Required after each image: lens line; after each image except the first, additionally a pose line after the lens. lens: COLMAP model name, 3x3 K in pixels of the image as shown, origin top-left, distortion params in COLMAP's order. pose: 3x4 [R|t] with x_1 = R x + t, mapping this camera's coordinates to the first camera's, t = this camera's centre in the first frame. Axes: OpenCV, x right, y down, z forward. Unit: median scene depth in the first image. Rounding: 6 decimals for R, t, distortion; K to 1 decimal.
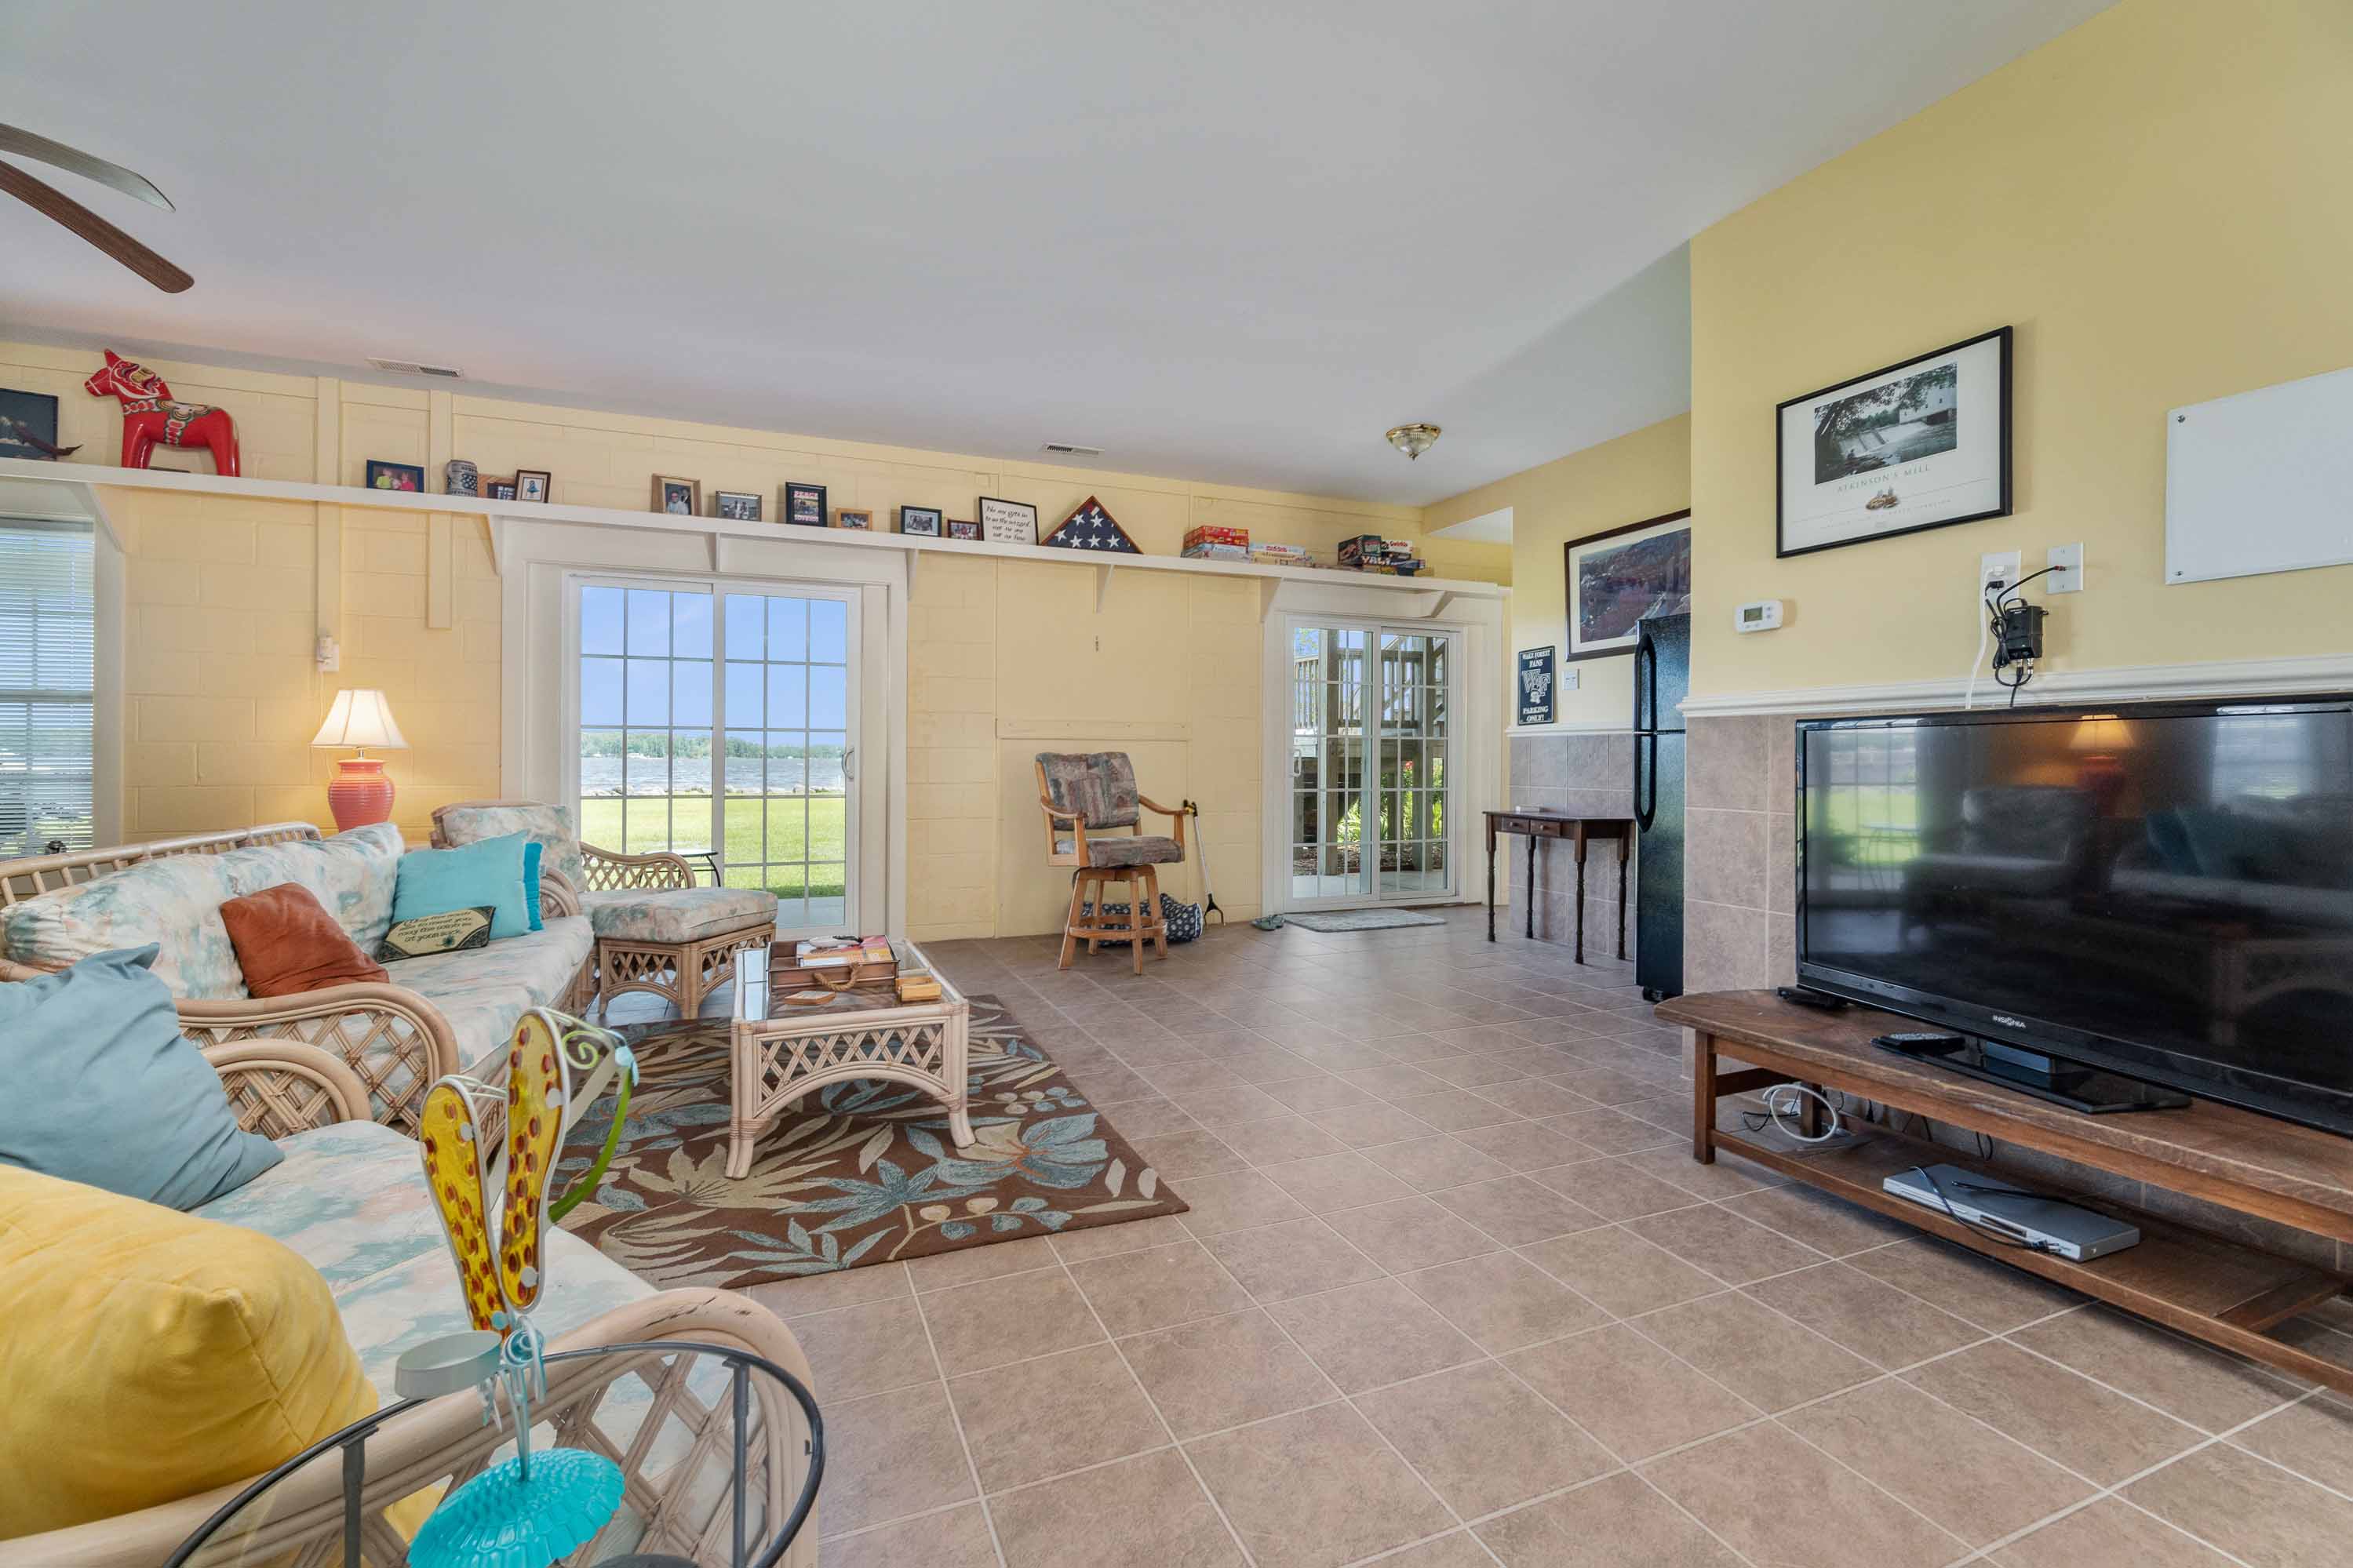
lens RADIAL K [[1023.2, 0, 1172.9], [0, 1023.2, 759.7], [0, 0, 1]] dist [-0.001692, -0.000043]
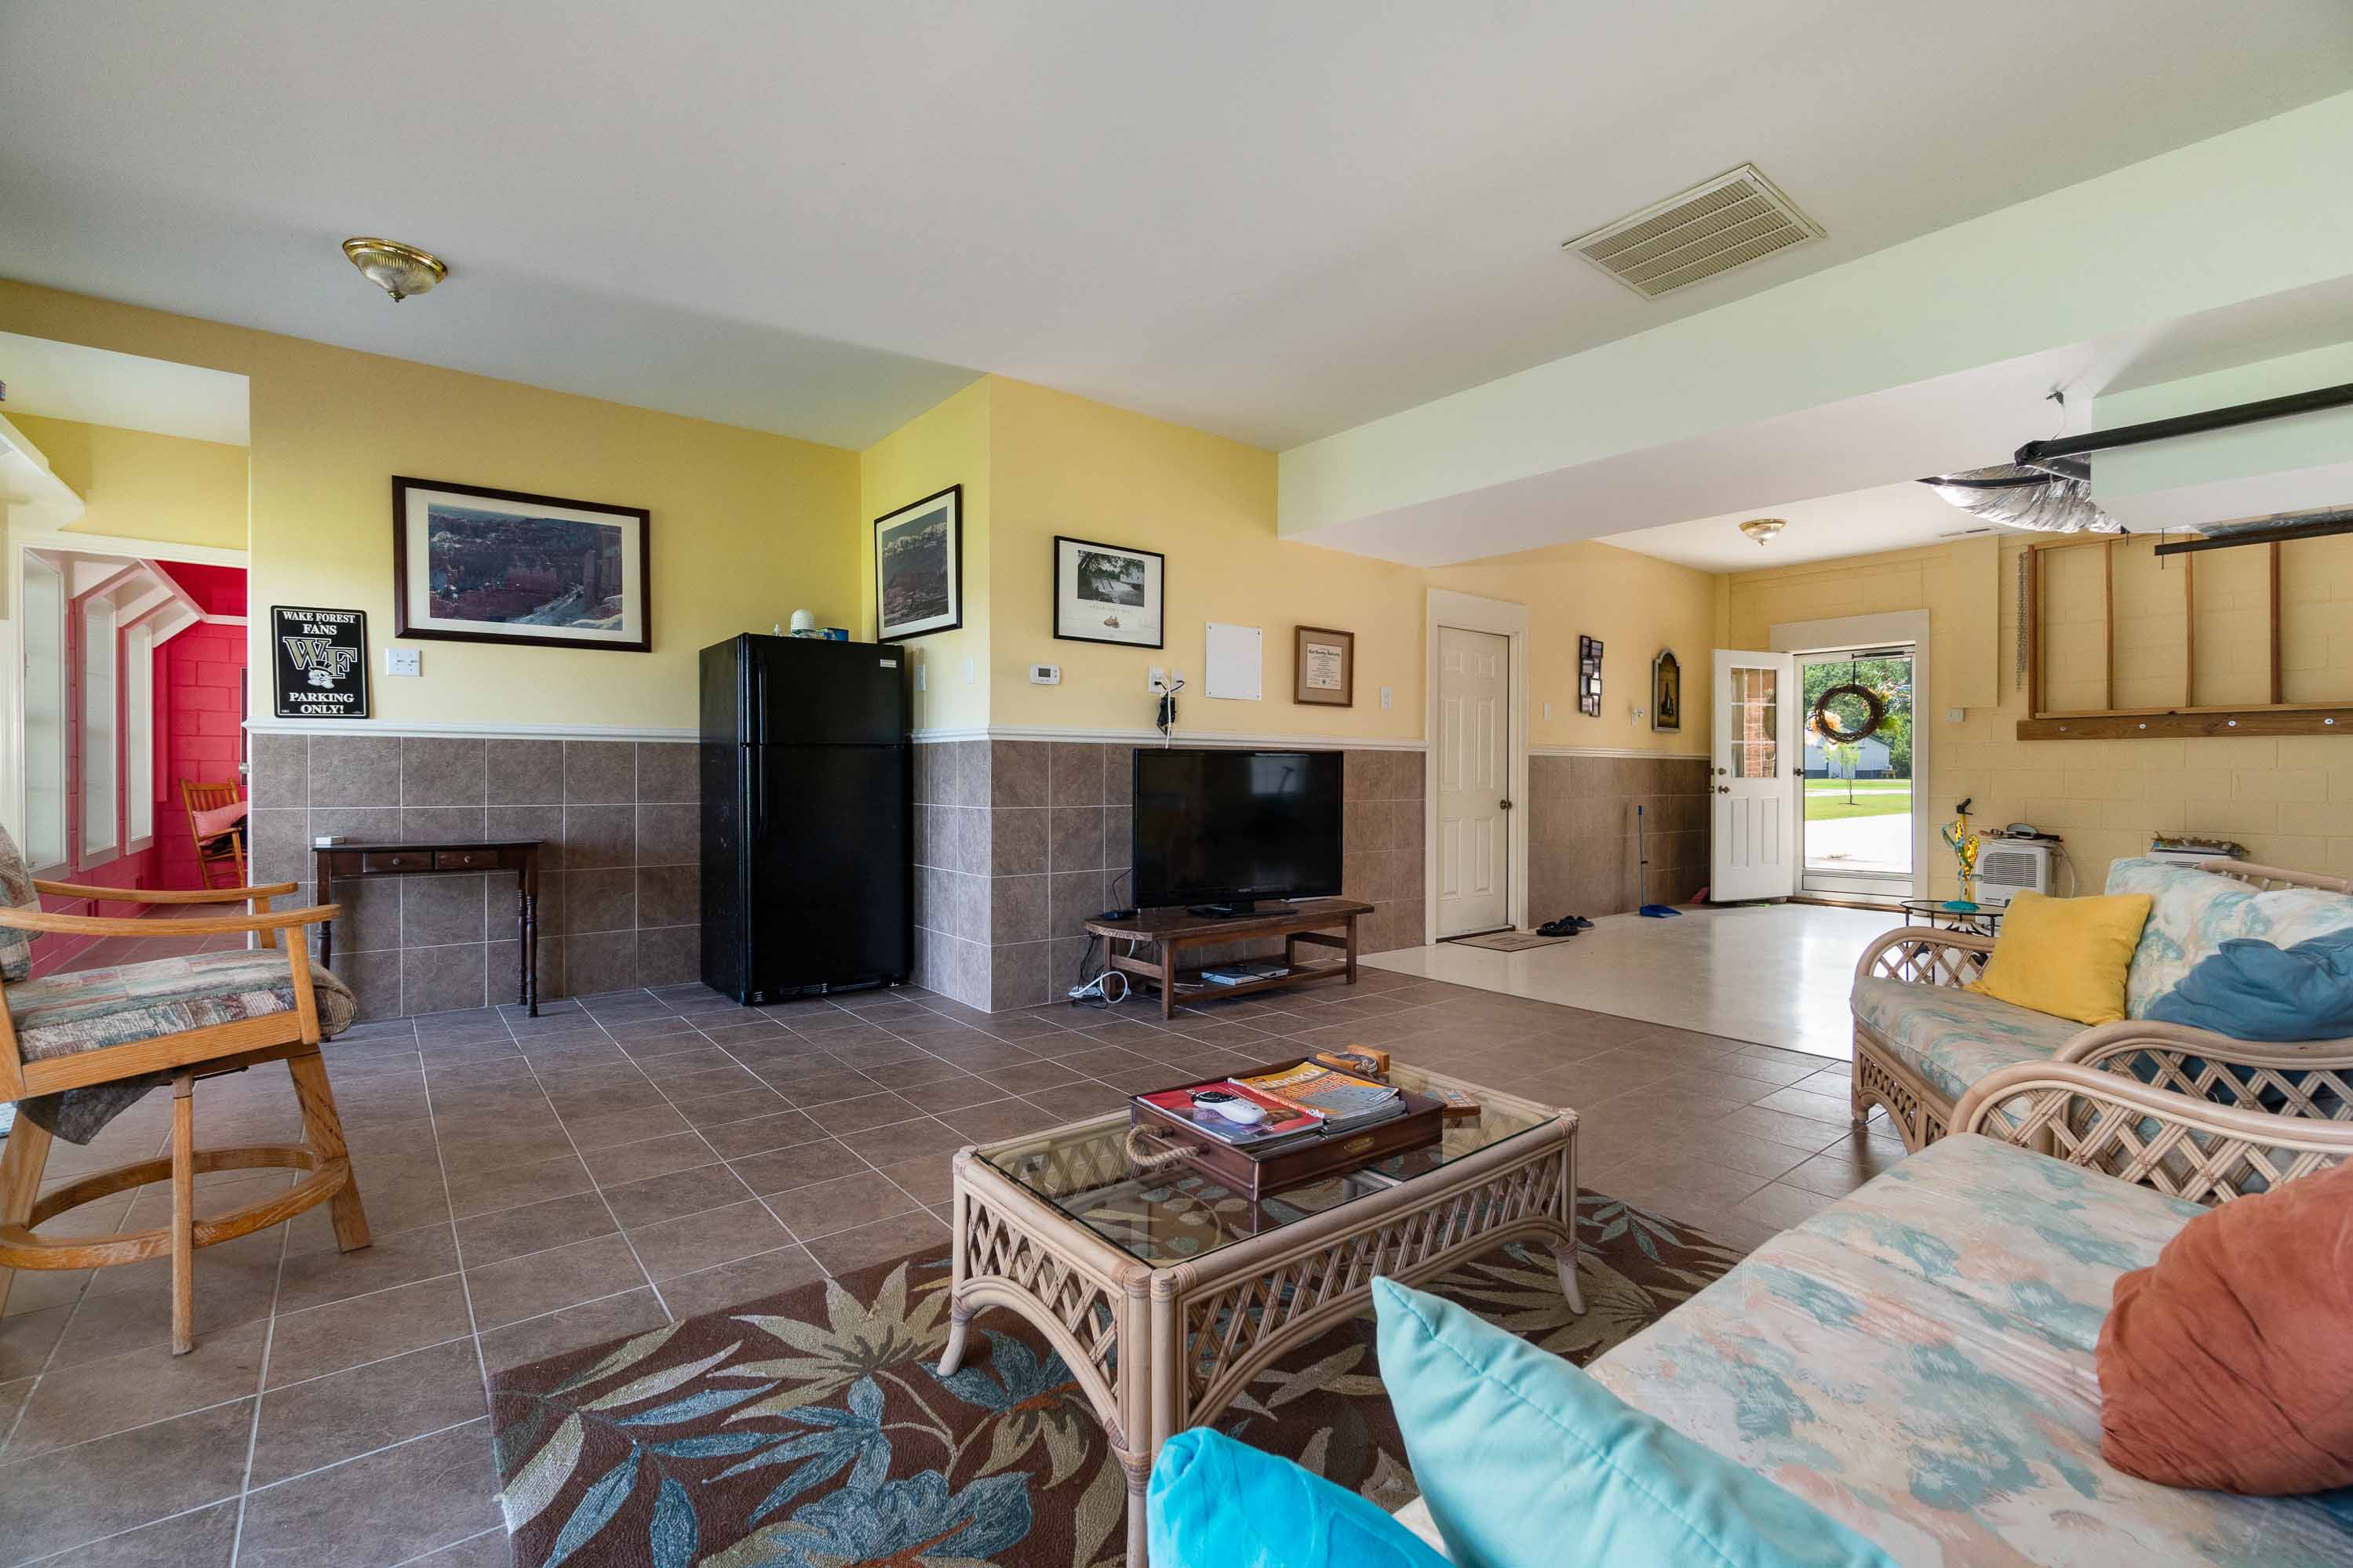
lens RADIAL K [[1023.2, 0, 1172.9], [0, 1023.2, 759.7], [0, 0, 1]] dist [-0.001692, -0.000043]
pose [[-0.267554, 0.007586, 0.963513, -0.606965], [-0.004197, 0.999950, -0.009038, -0.003273], [-0.963534, -0.006462, -0.267509, 0.828473]]
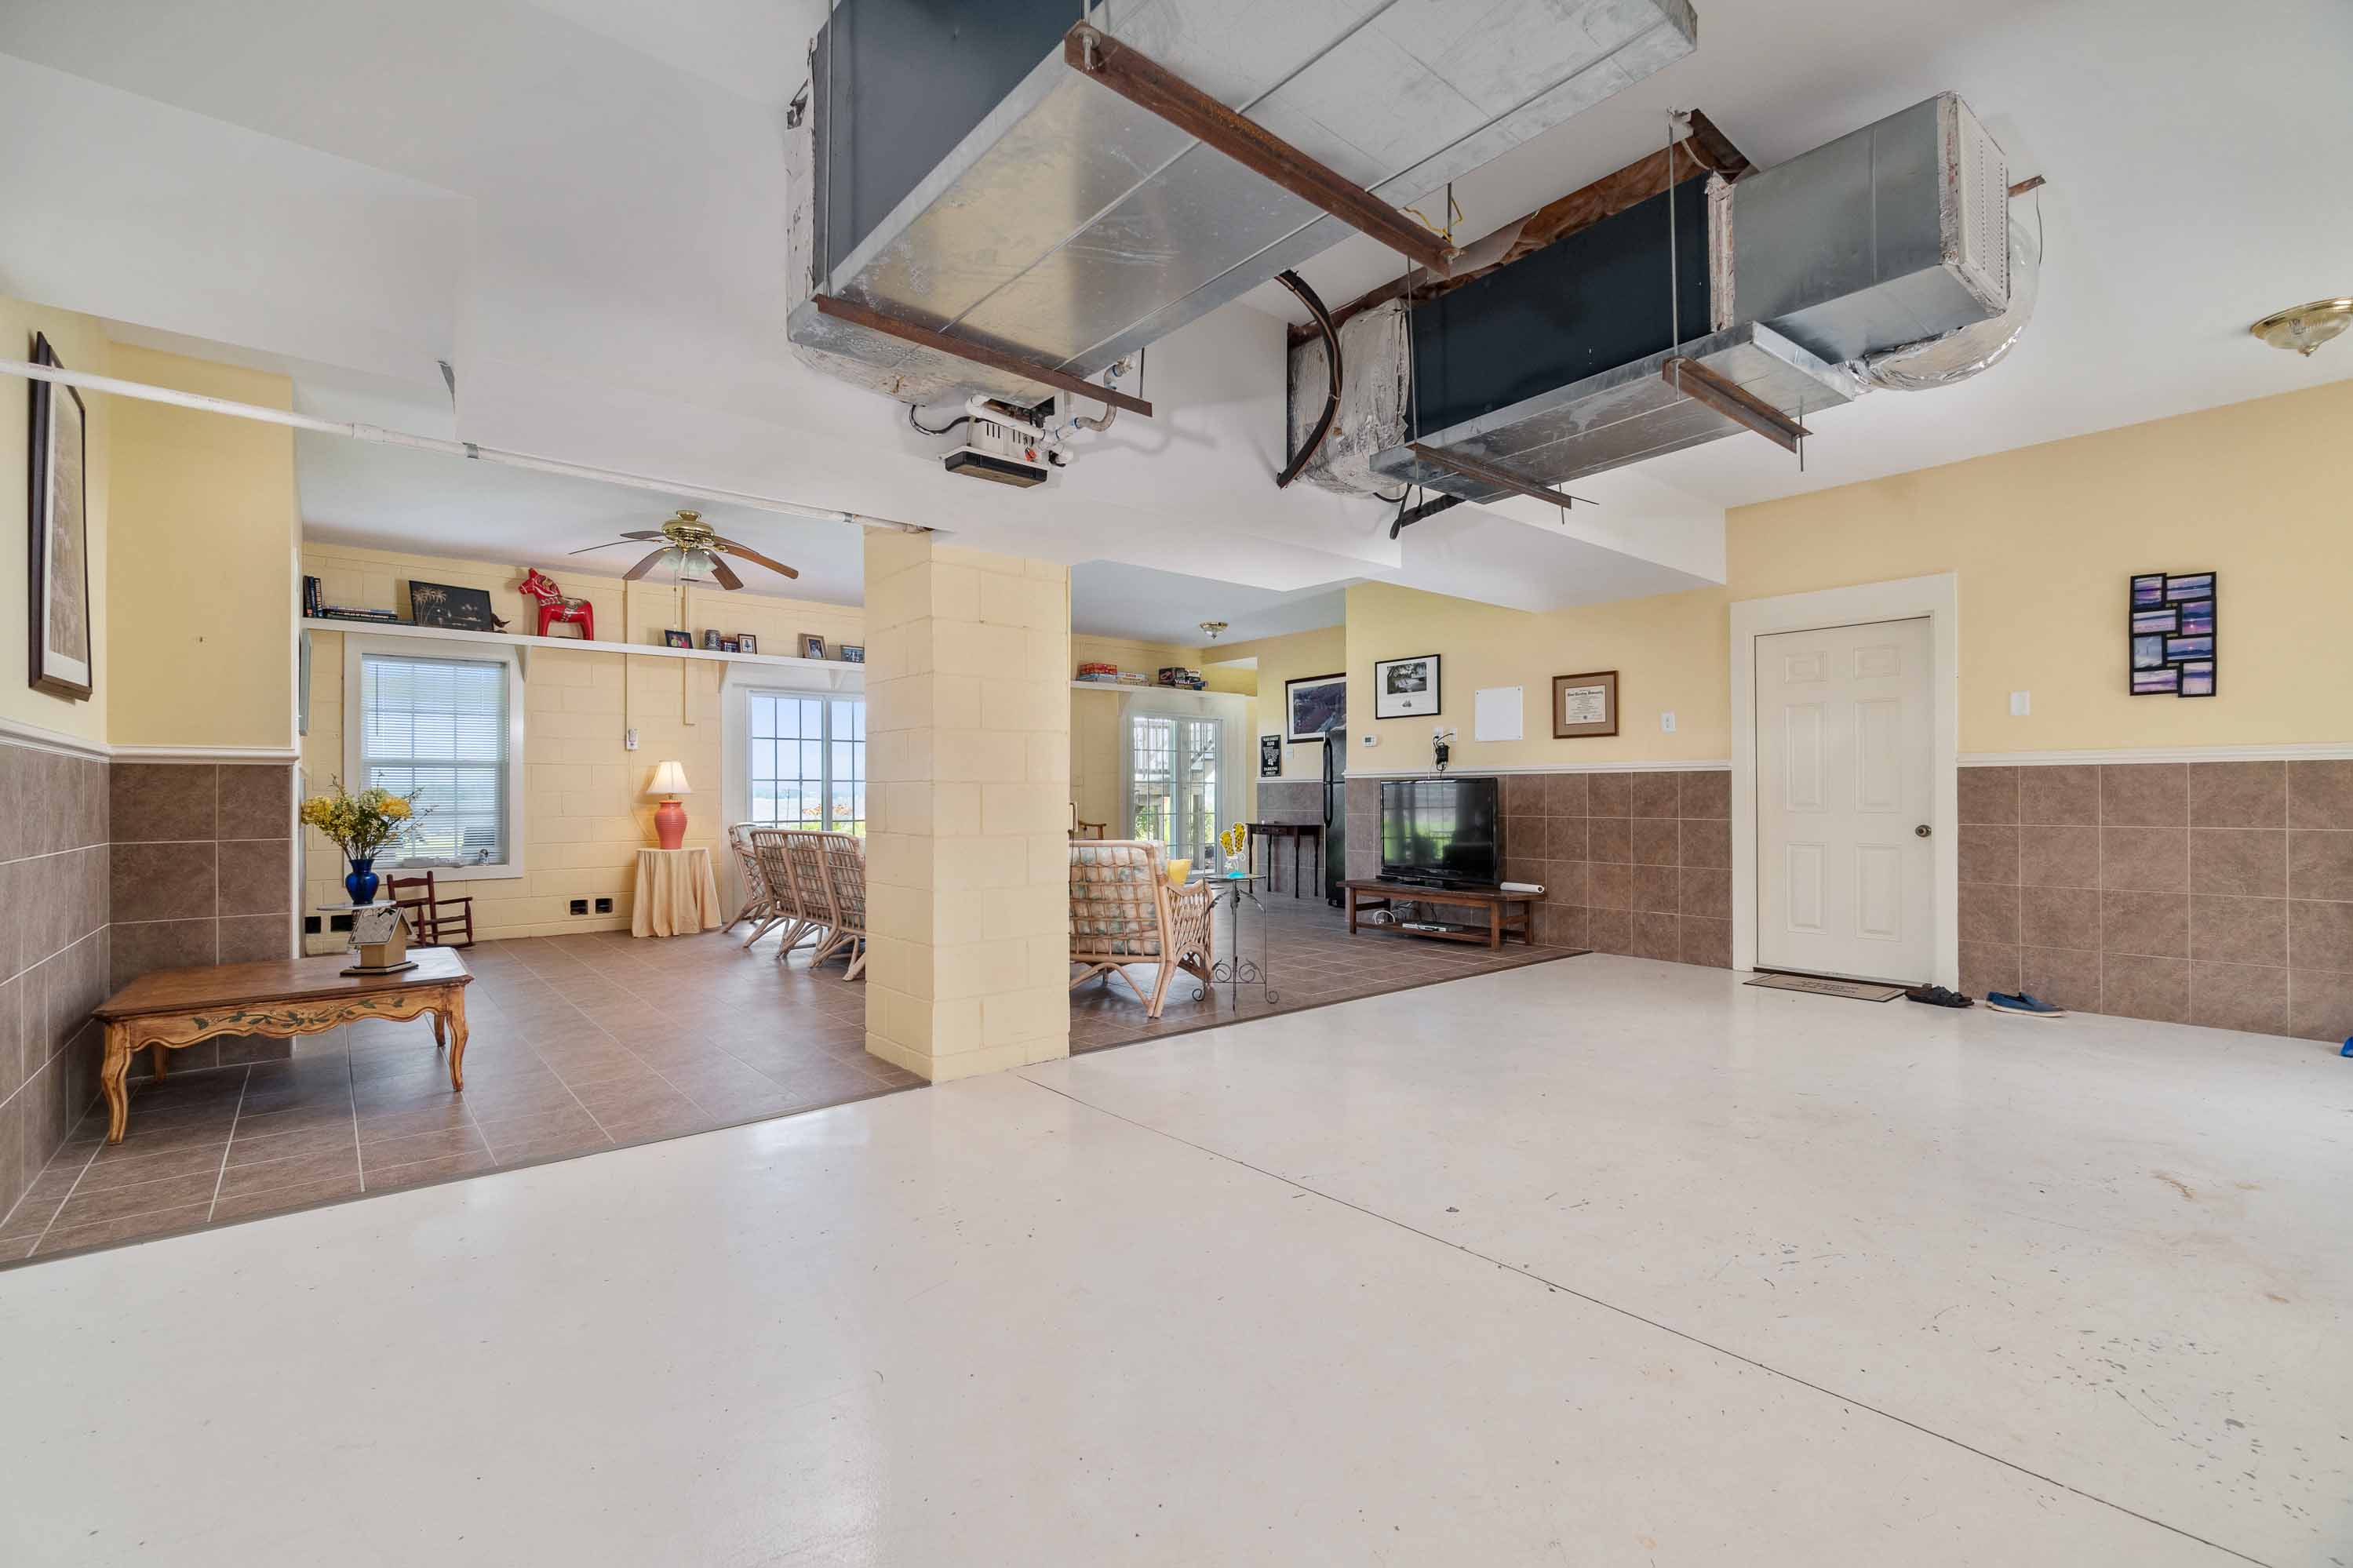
lens RADIAL K [[1014.4, 0, 1176.5], [0, 1014.4, 784.0], [0, 0, 1]] dist [-0.000569, -0.000021]
pose [[0.954234, -0.004300, 0.299030, -0.470551], [0.008367, 0.999889, -0.012320, 0.000277], [-0.298944, 0.014258, 0.954164, -0.922610]]
